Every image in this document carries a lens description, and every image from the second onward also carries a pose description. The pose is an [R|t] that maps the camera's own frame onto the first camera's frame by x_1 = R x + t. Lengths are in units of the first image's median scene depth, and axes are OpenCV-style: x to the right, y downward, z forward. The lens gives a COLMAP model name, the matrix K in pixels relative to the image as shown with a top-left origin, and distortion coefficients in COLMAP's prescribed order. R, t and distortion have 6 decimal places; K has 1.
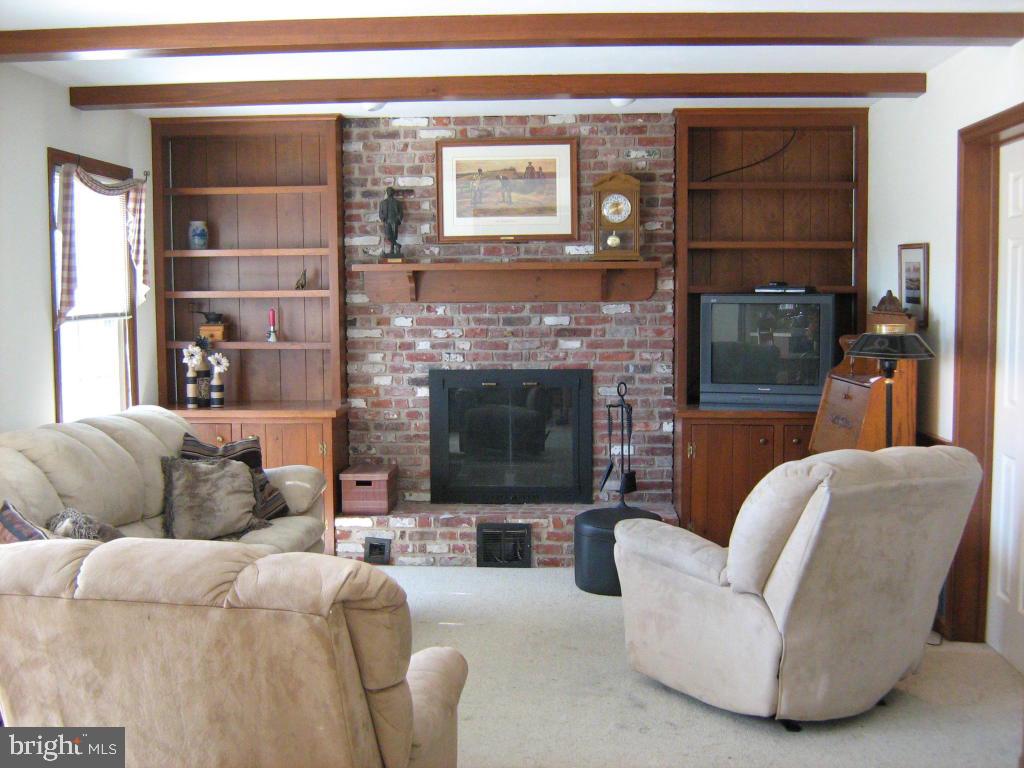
lens RADIAL K [[1164.1, 0, 514.6], [0, 1164.1, 388.5], [0, 0, 1]] dist [-0.109306, 0.000000]
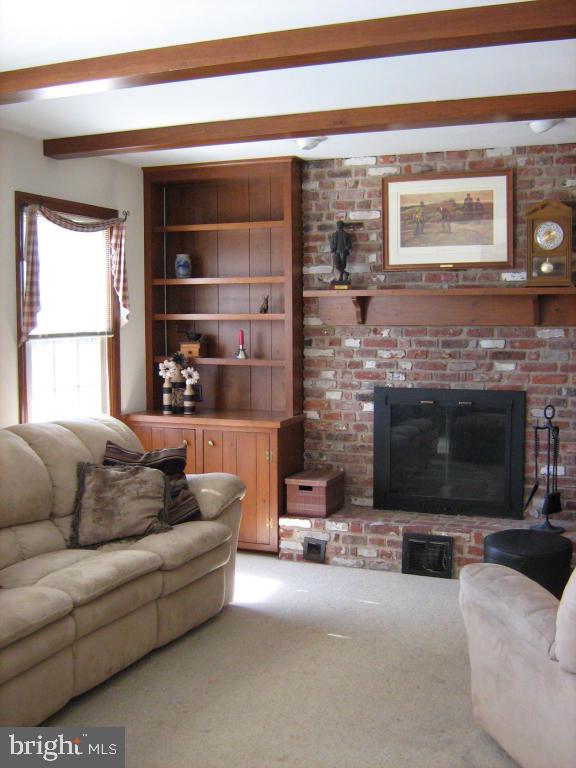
lens RADIAL K [[873.0, 0, 286.8], [0, 873.0, 386.2], [0, 0, 1]] dist [-0.109306, 0.000000]
pose [[0.946483, 0.028978, -0.321449, 0.115837], [-0.029708, 0.999555, 0.002637, -0.016990], [0.321382, 0.007054, 0.946923, 0.202388]]
